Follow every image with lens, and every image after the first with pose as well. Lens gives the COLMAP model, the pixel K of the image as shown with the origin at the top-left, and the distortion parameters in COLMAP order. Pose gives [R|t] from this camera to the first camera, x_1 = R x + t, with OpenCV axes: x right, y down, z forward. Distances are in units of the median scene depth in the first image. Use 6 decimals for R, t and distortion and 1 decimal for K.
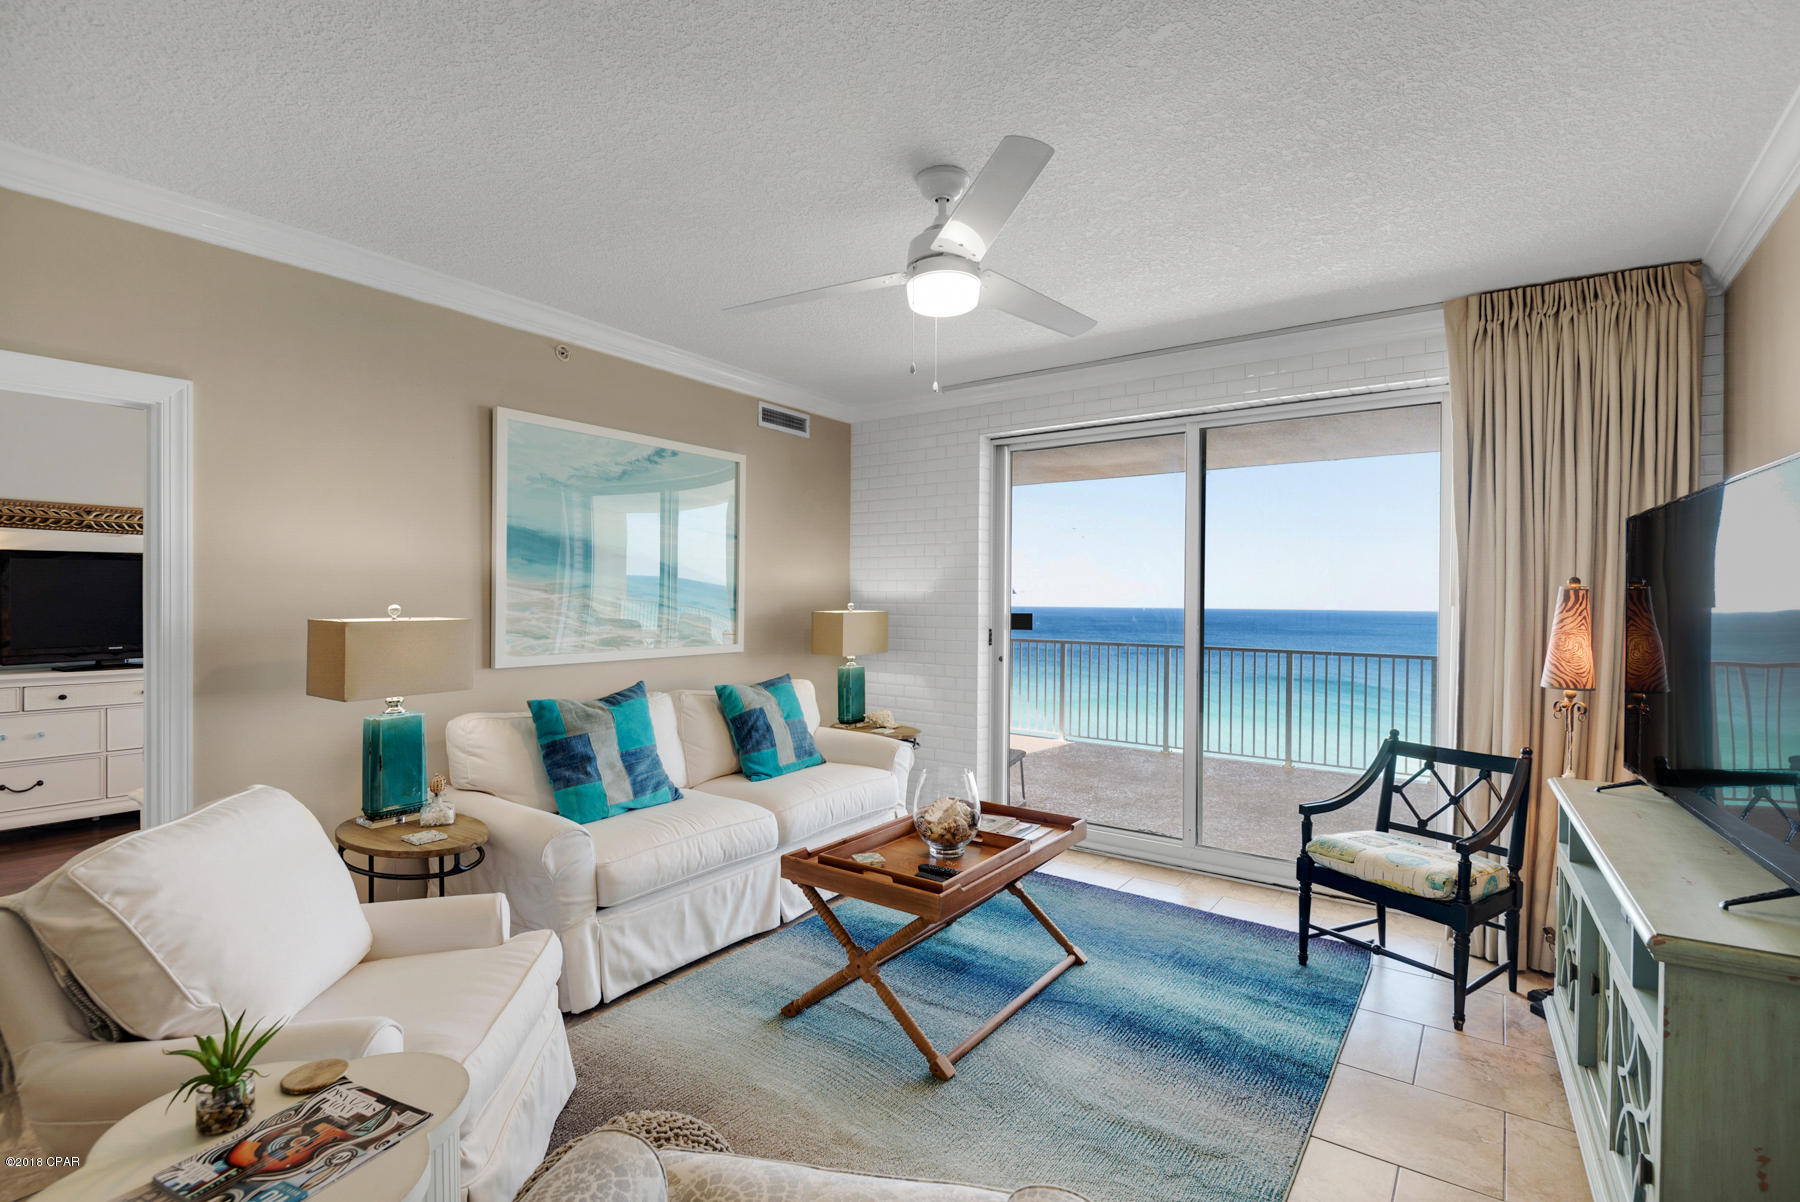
lens RADIAL K [[835.4, 0, 900.0], [0, 835.4, 601.0], [0, 0, 1]] dist [0.020968, -0.012490]
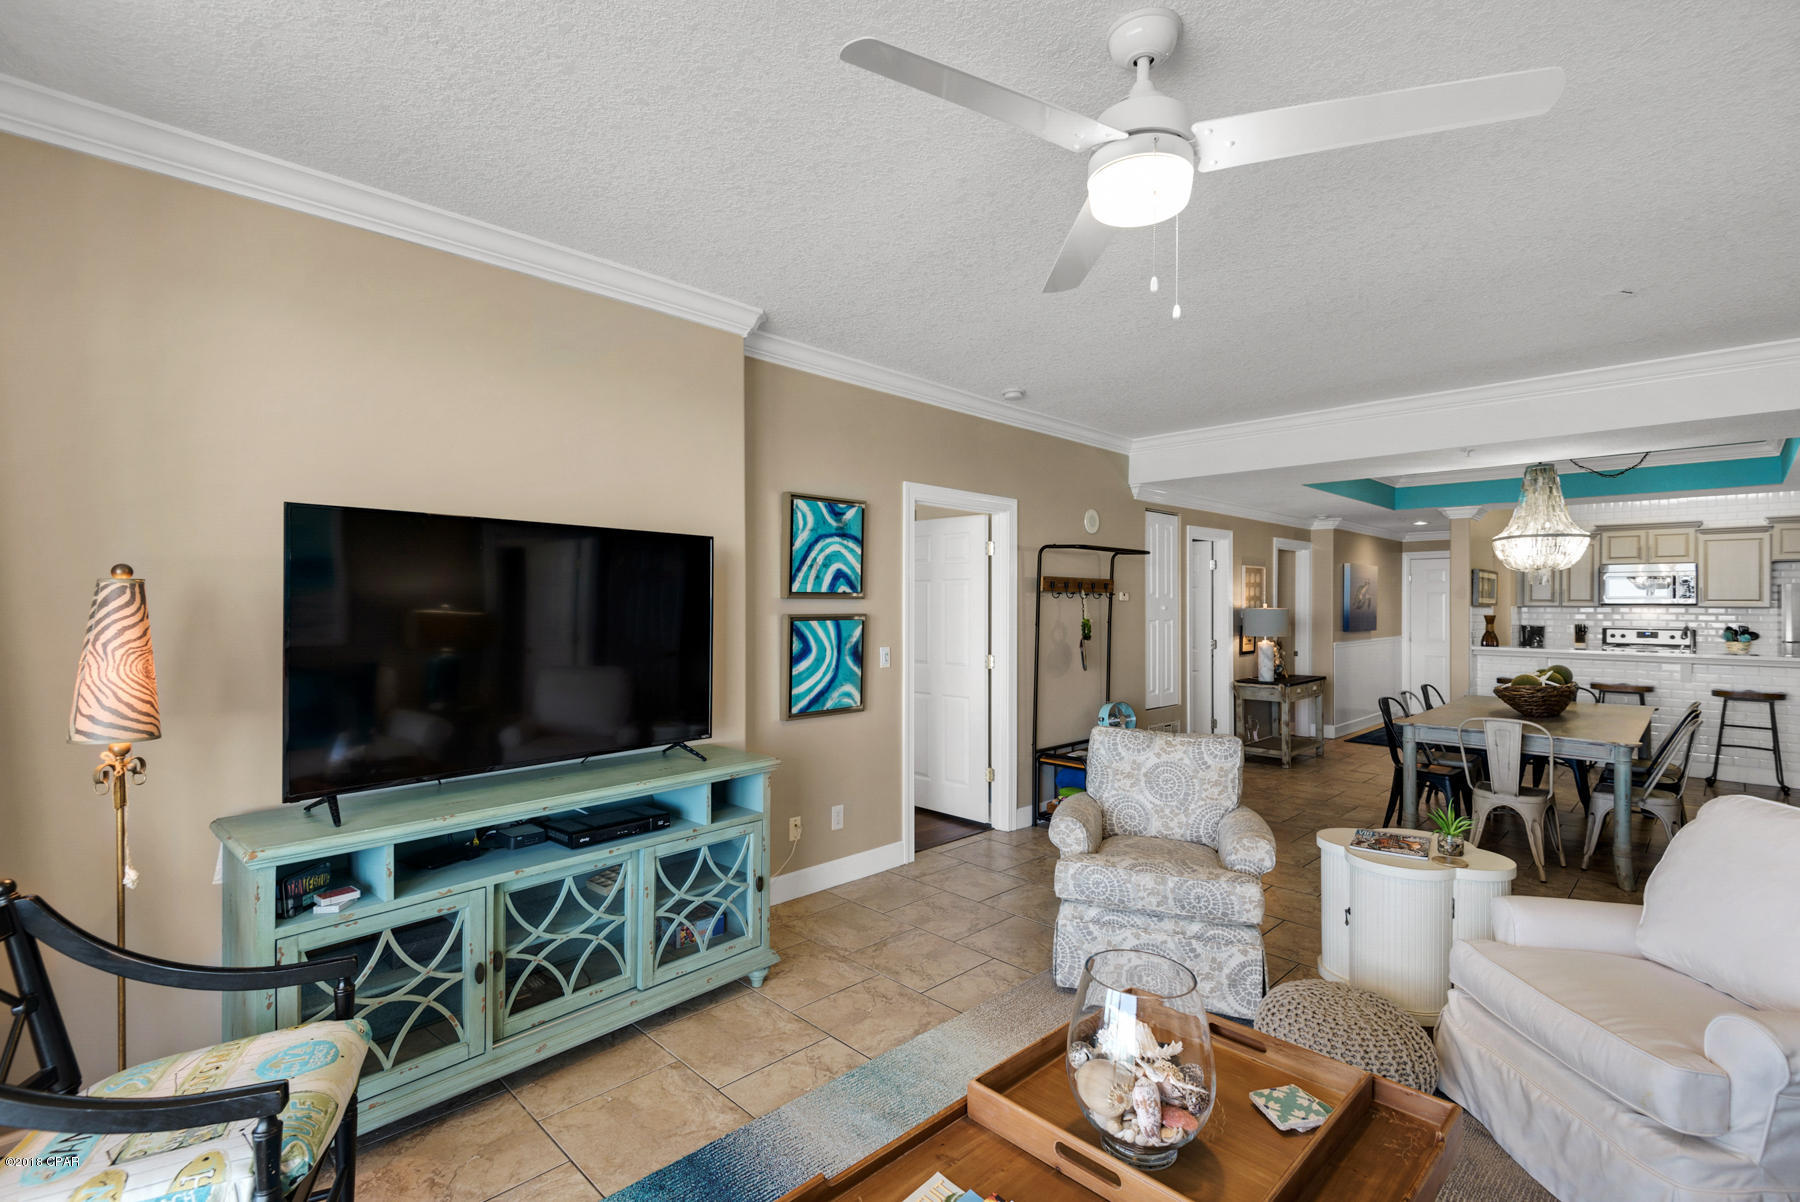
lens RADIAL K [[808.1, 0, 894.4], [0, 808.1, 600.7], [0, 0, 1]] dist [0.030435, -0.015198]
pose [[-0.985011, -0.011997, 0.172073, 0.099762], [-0.011971, 0.999928, 0.001190, -0.006657], [-0.172075, -0.000888, -0.985083, 1.275042]]
